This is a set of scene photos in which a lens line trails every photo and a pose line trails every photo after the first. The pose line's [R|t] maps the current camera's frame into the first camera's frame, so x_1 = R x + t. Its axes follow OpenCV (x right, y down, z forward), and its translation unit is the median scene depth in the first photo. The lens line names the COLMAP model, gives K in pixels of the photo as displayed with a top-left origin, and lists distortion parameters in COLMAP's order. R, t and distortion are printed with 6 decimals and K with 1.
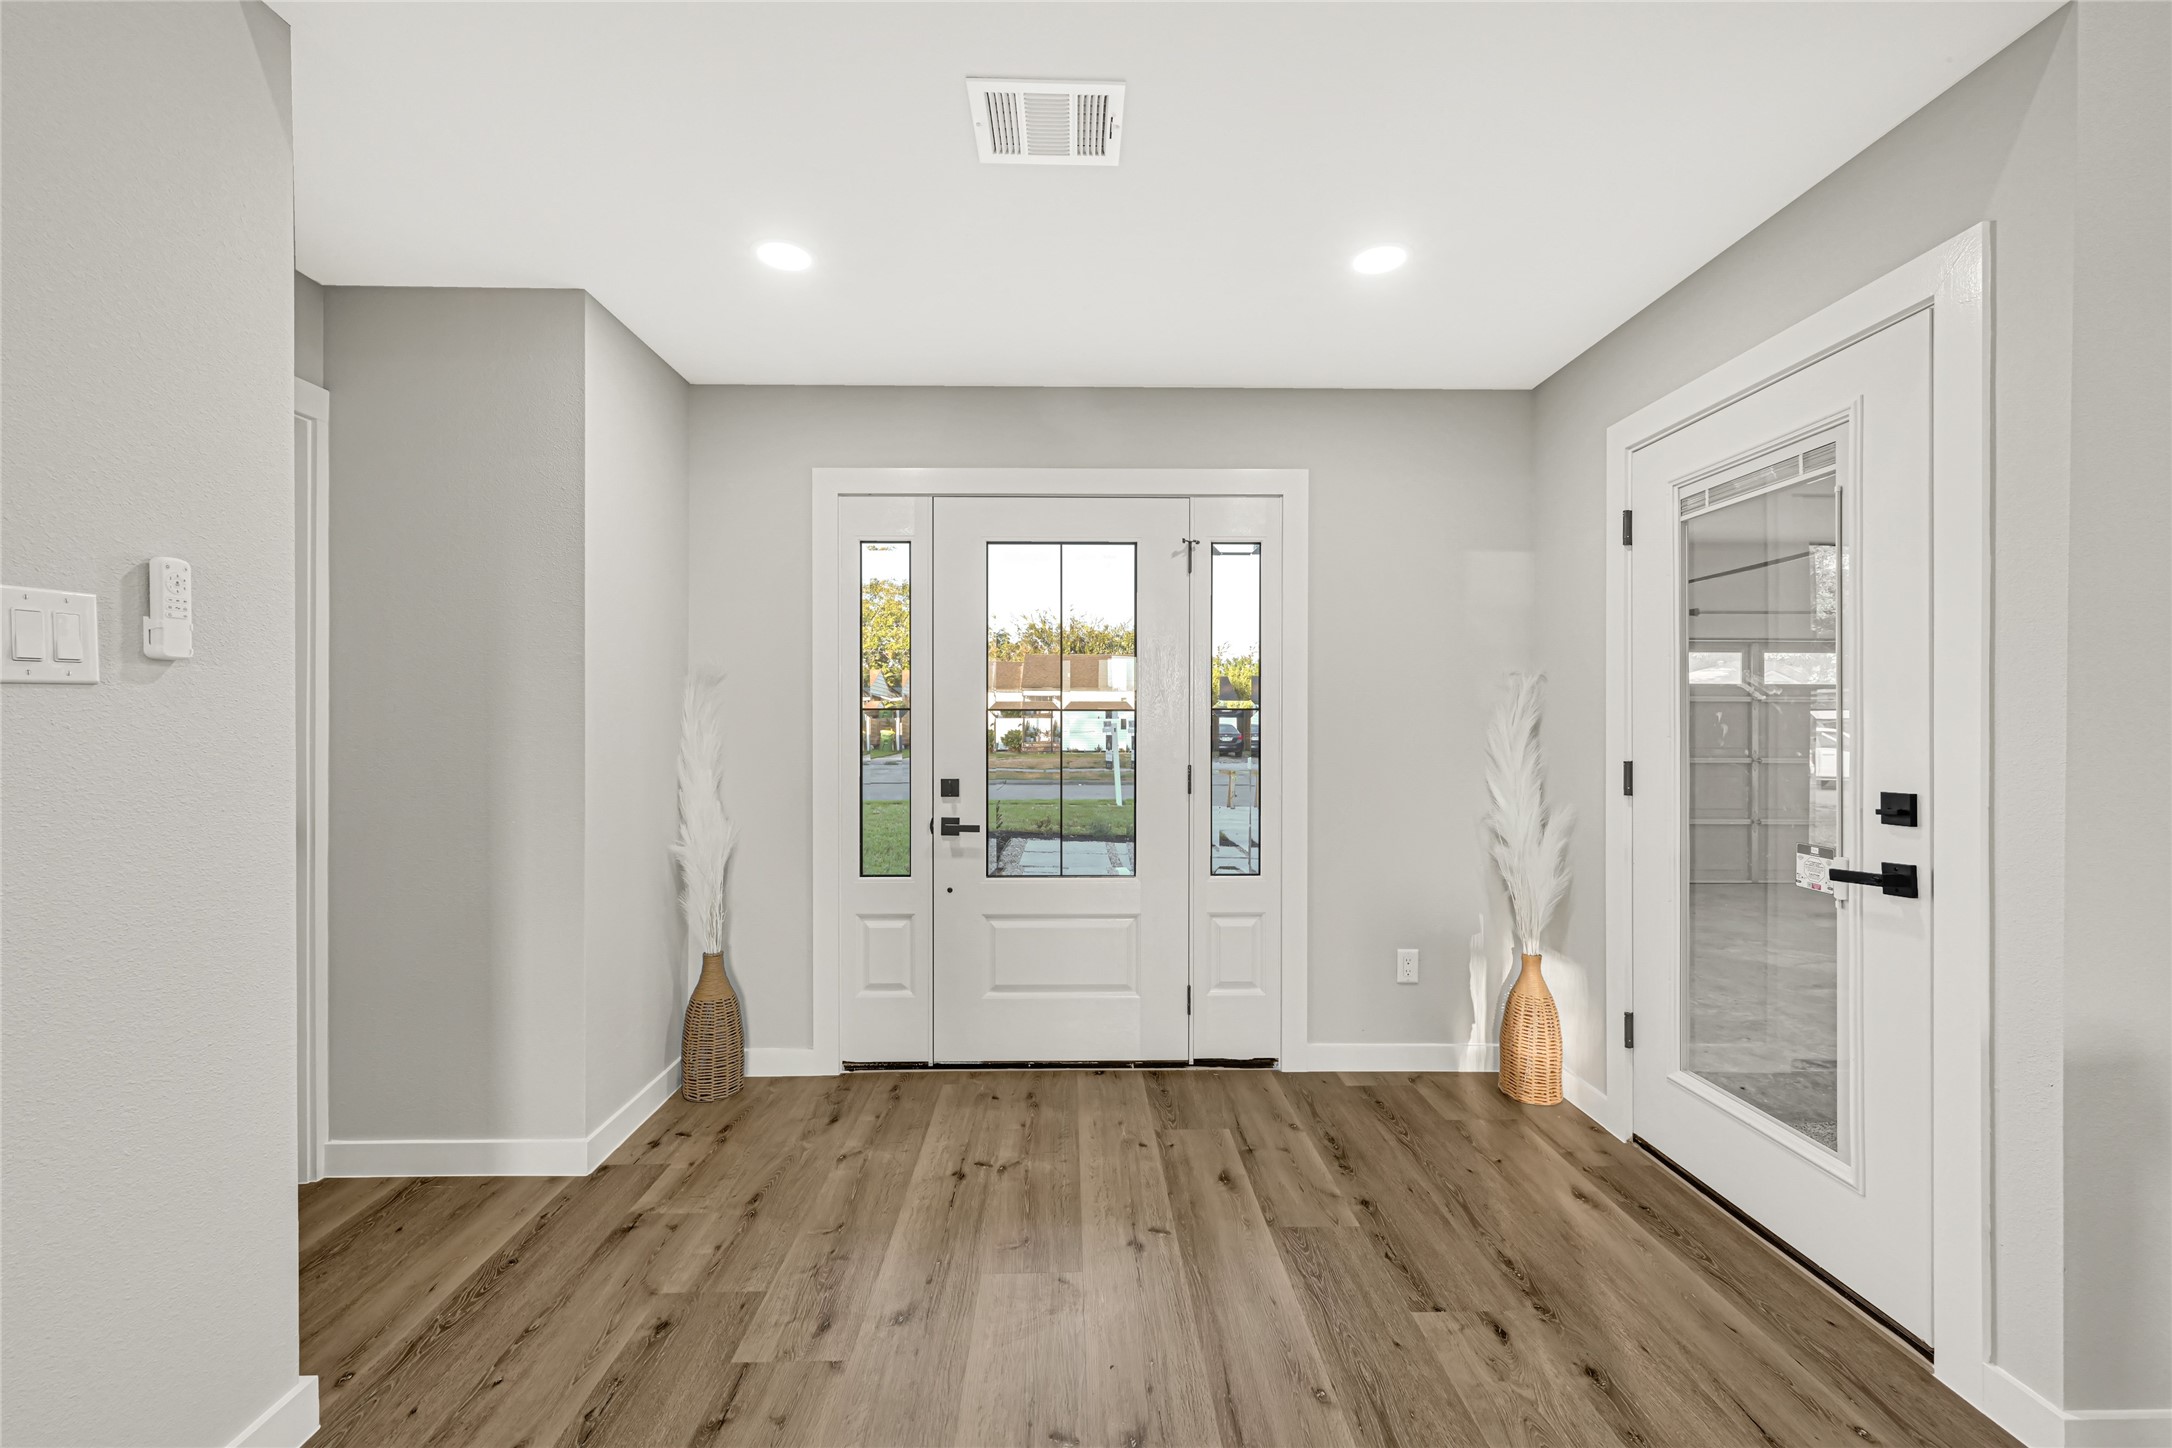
lens RADIAL K [[876.2, 0, 1086.4], [0, 876.2, 722.5], [0, 0, 1]] dist [-0.001533, 0.001067]
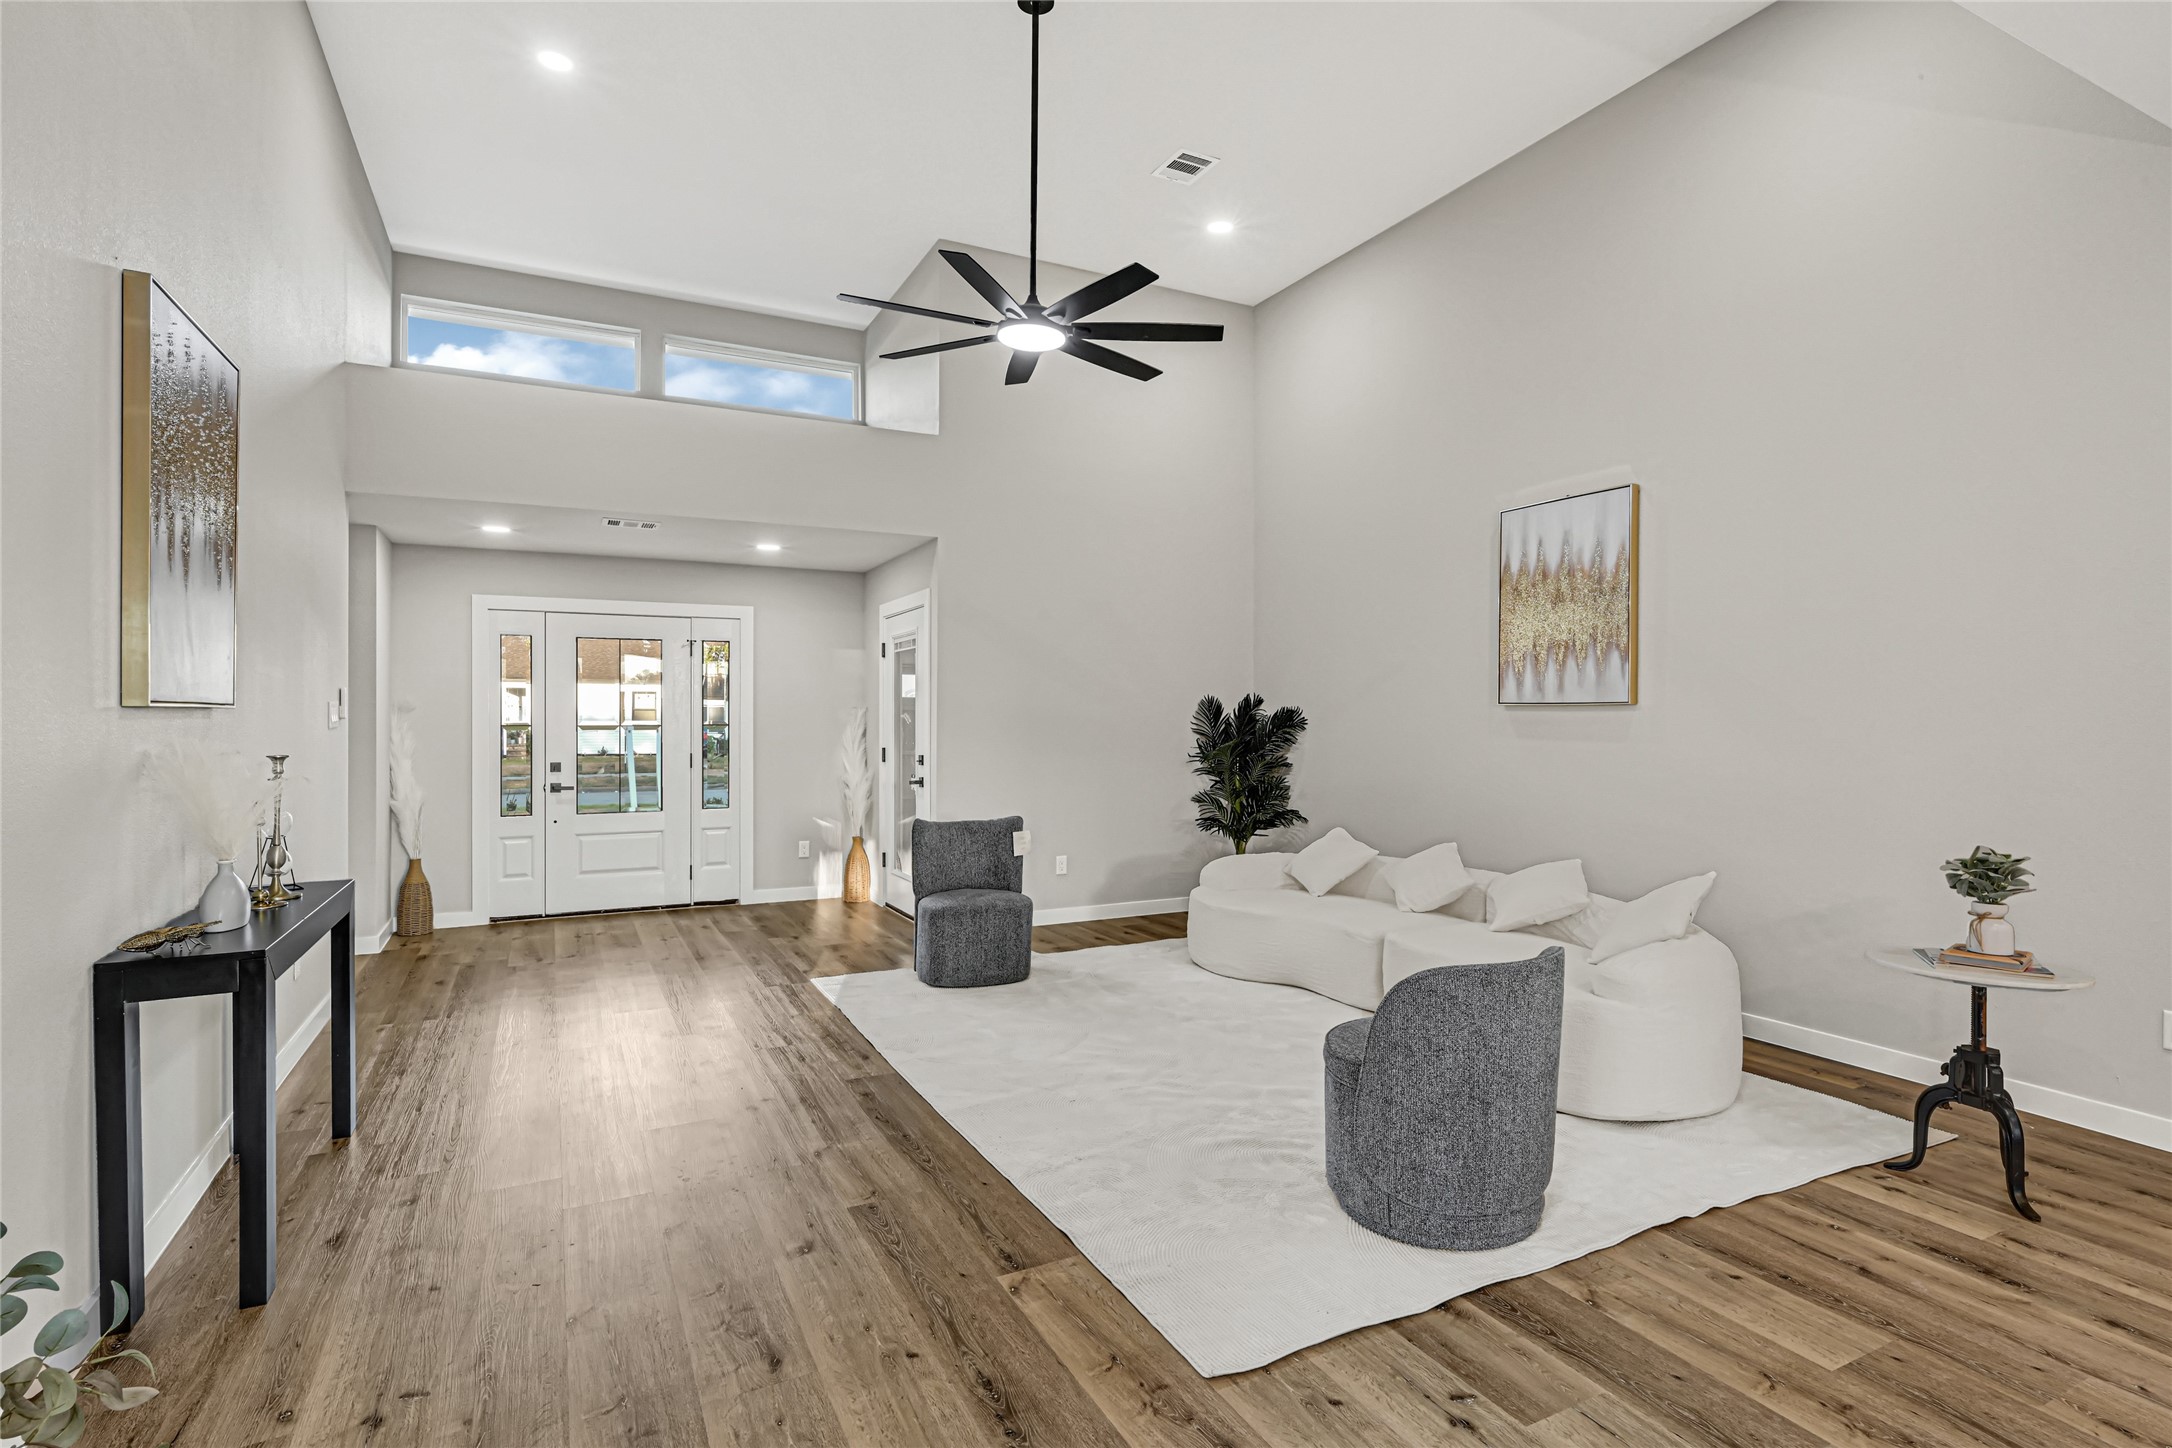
lens RADIAL K [[1053.2, 0, 1085.7], [0, 1053.2, 725.9], [0, 0, 1]] dist [0.004445, -0.000040]
pose [[0.901968, -0.002418, 0.431796, -0.107644], [-0.000791, 0.999973, 0.007253, -0.031148], [-0.431802, -0.006883, 0.901942, -1.544993]]
